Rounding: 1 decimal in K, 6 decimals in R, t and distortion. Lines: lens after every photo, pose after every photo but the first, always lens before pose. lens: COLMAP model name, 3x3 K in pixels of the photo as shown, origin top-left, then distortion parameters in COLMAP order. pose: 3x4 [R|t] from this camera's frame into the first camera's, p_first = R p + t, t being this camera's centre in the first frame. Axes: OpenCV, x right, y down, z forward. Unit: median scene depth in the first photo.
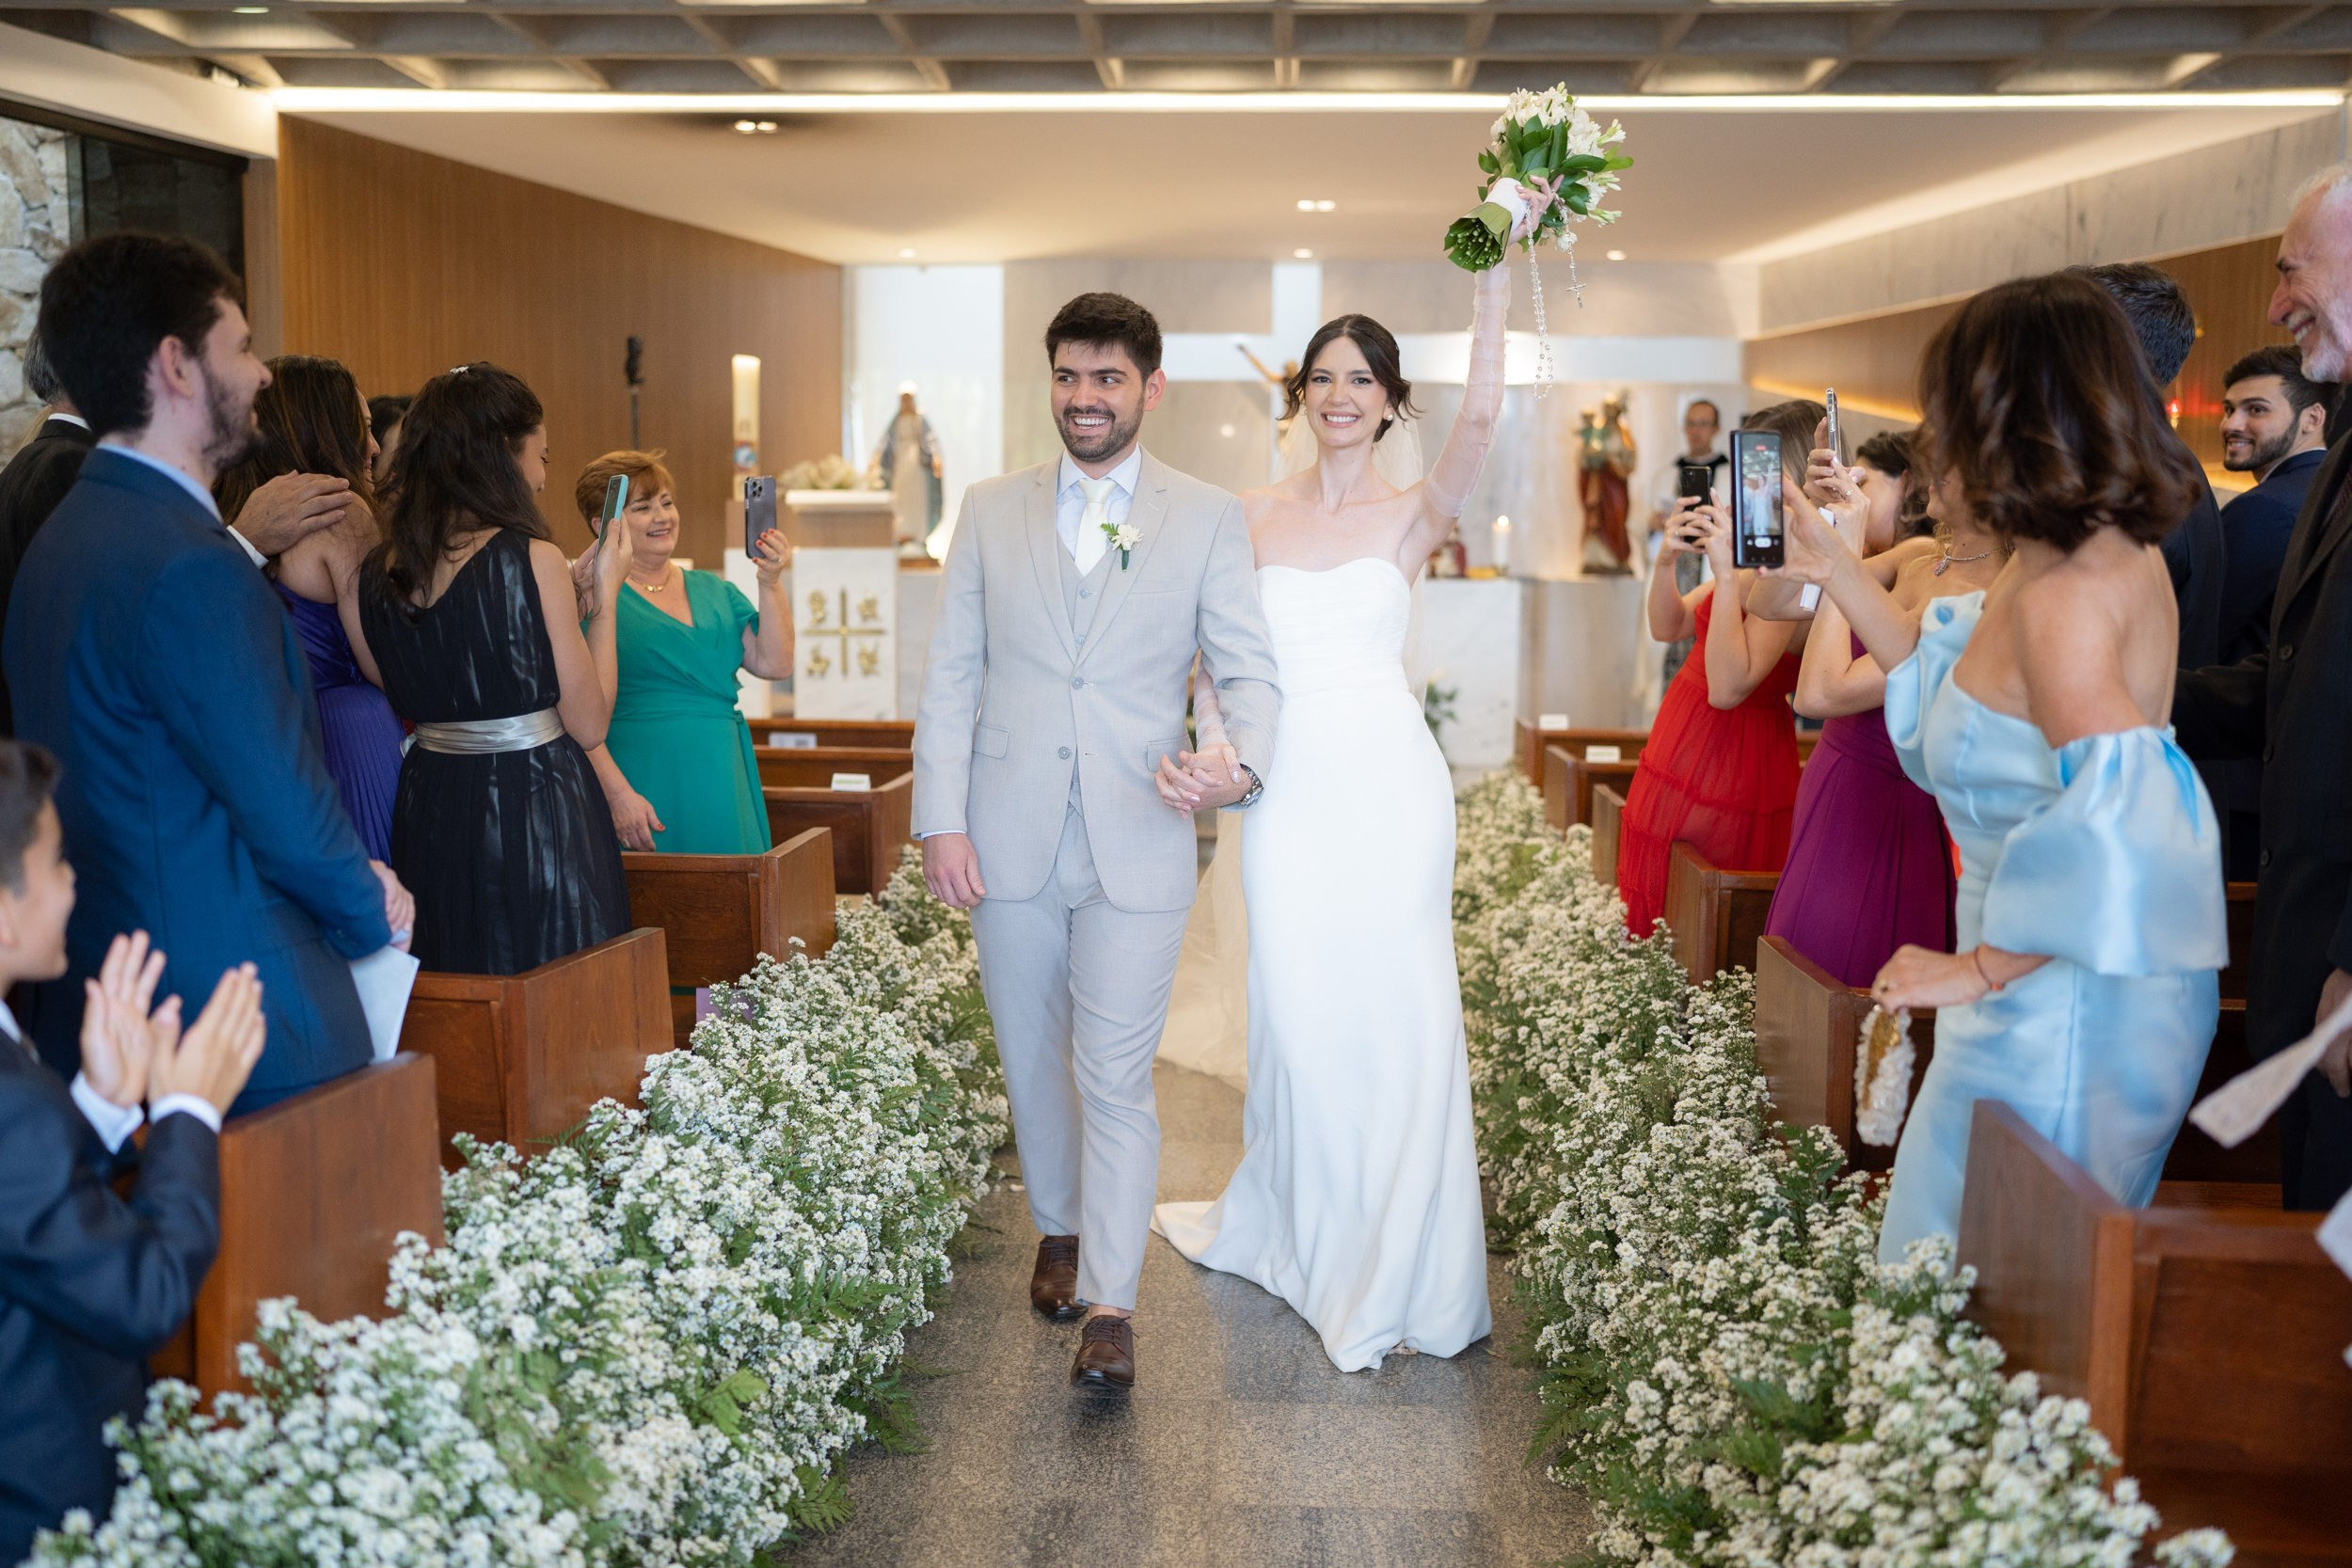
lens RADIAL K [[2735.4, 0, 1176.0], [0, 2735.4, 784.0], [0, 0, 1]] dist [-0.002101, -0.010897]
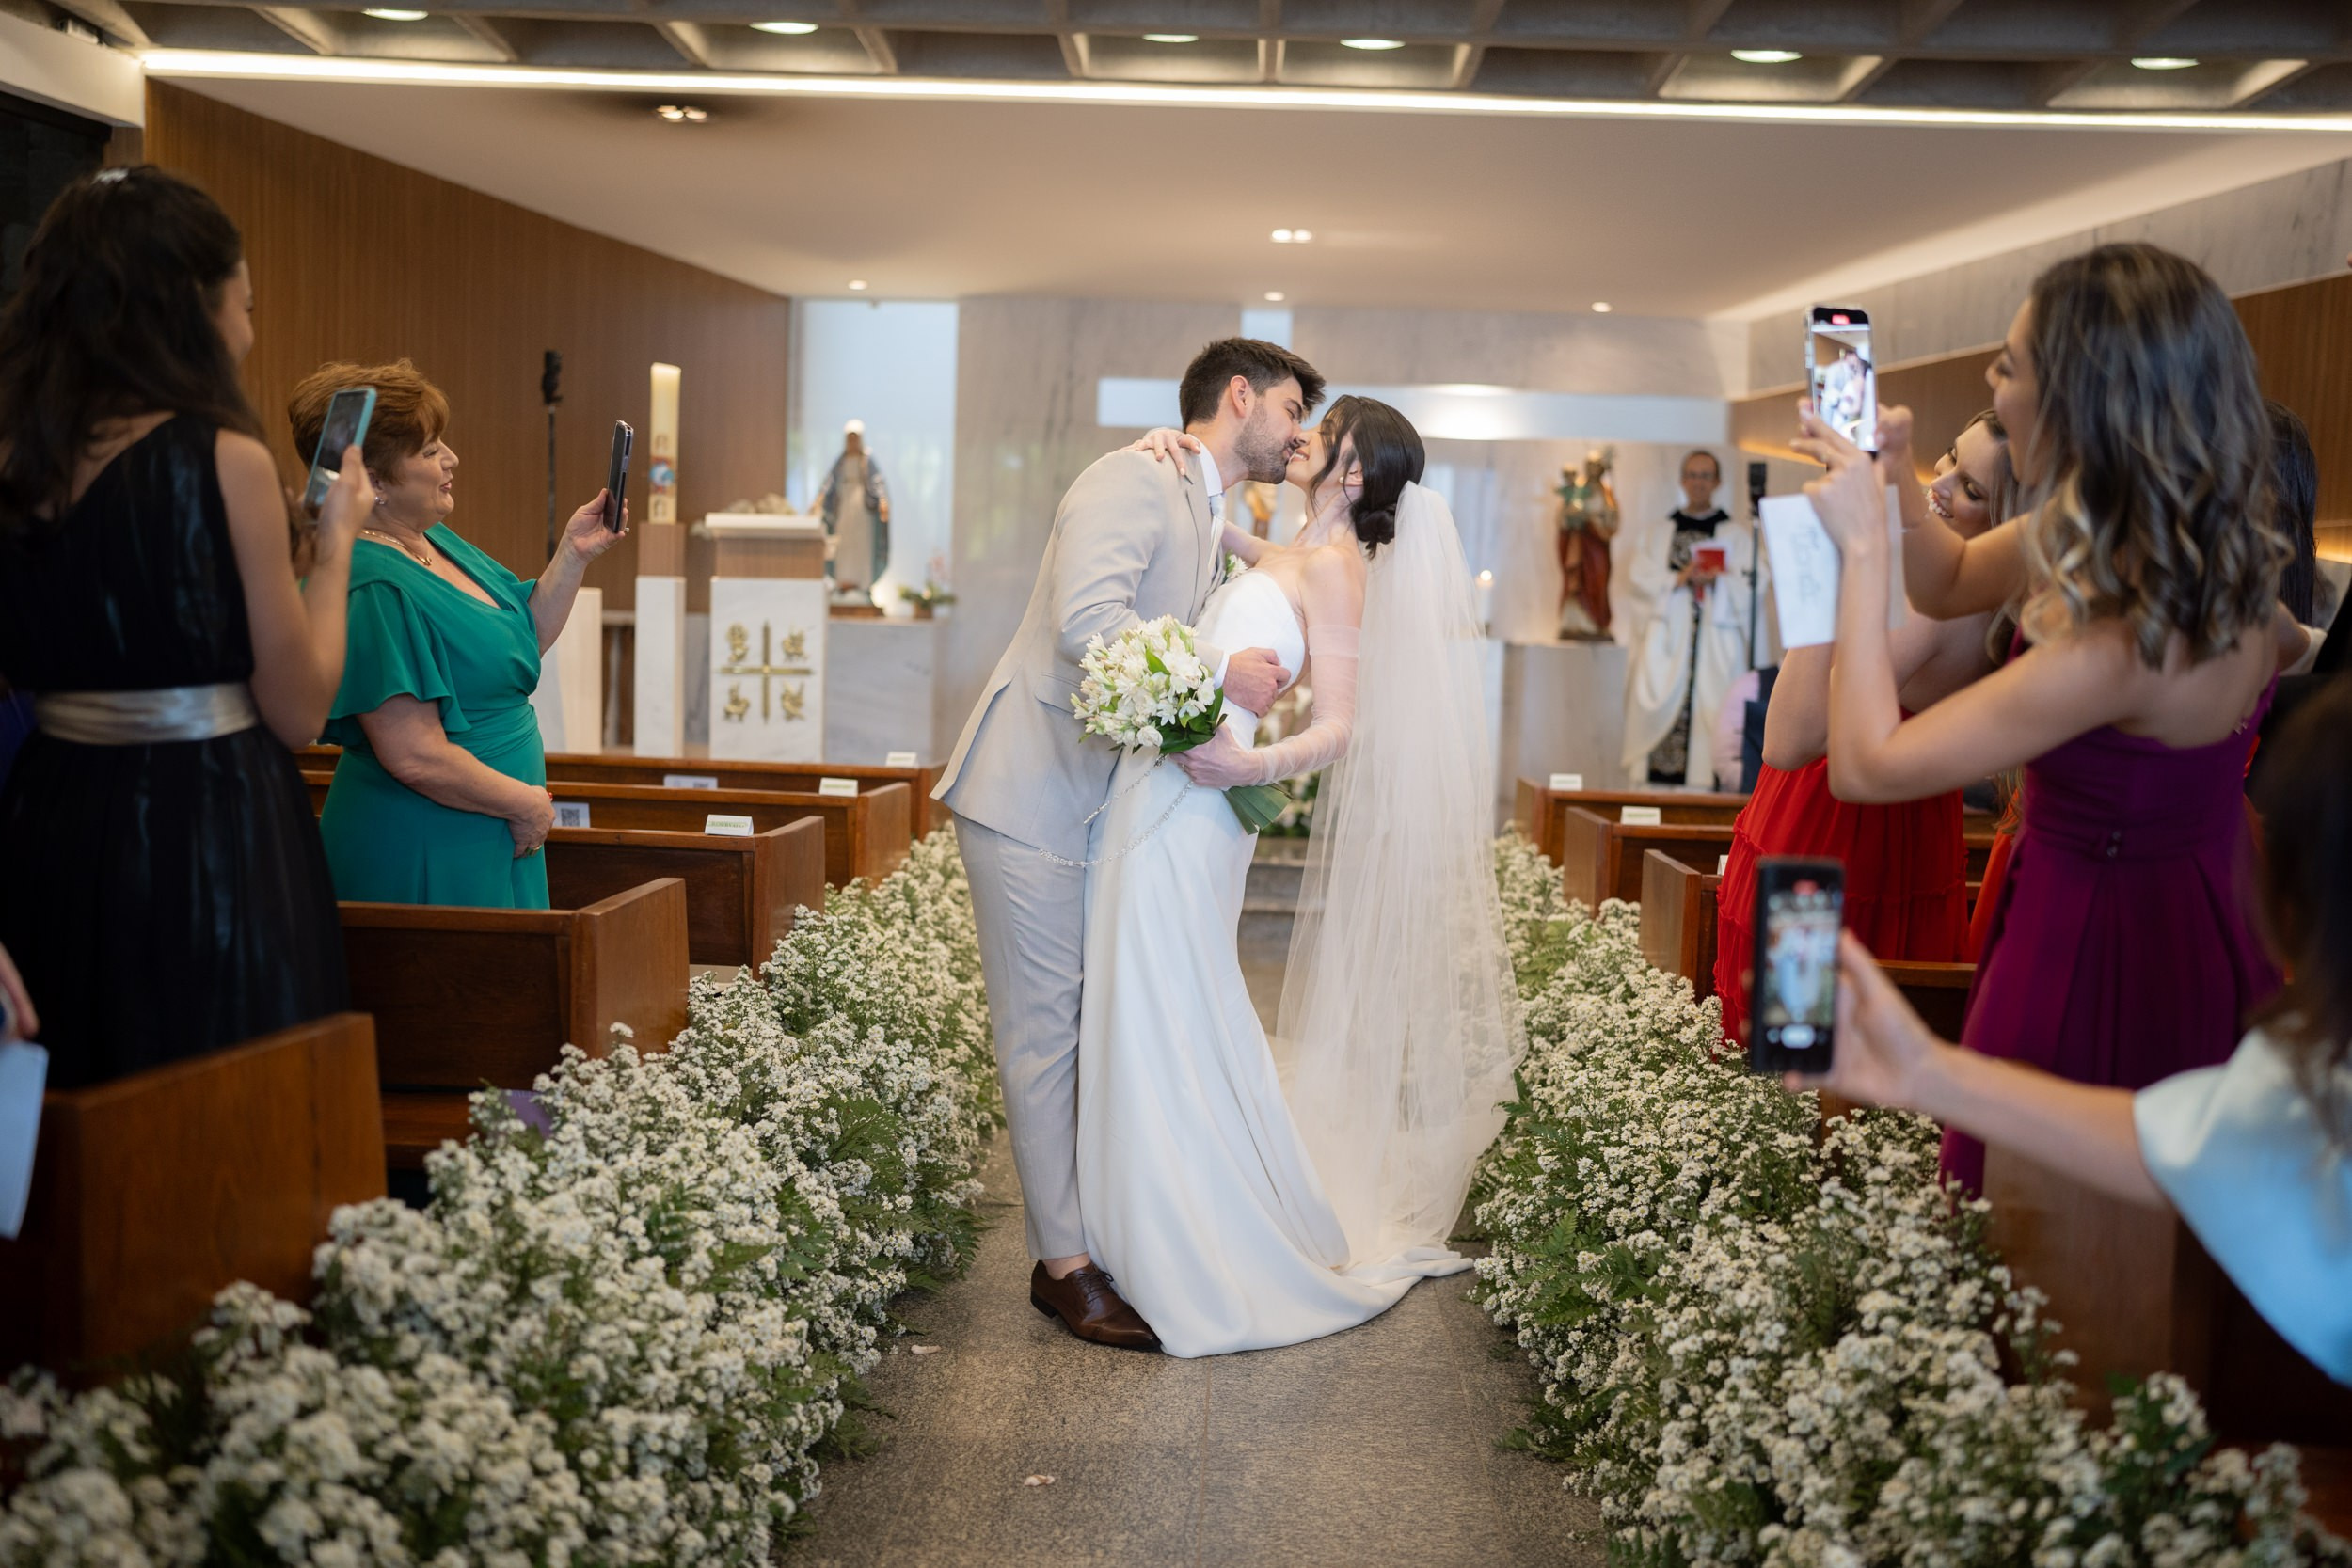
lens RADIAL K [[2735.4, 0, 1176.0], [0, 2735.4, 784.0], [0, 0, 1]] dist [-0.002101, -0.010897]
pose [[0.999617, 0.021521, 0.017412, -0.002605], [-0.021052, 0.999423, -0.026669, 0.006640], [-0.017976, 0.026293, 0.999493, 0.220286]]
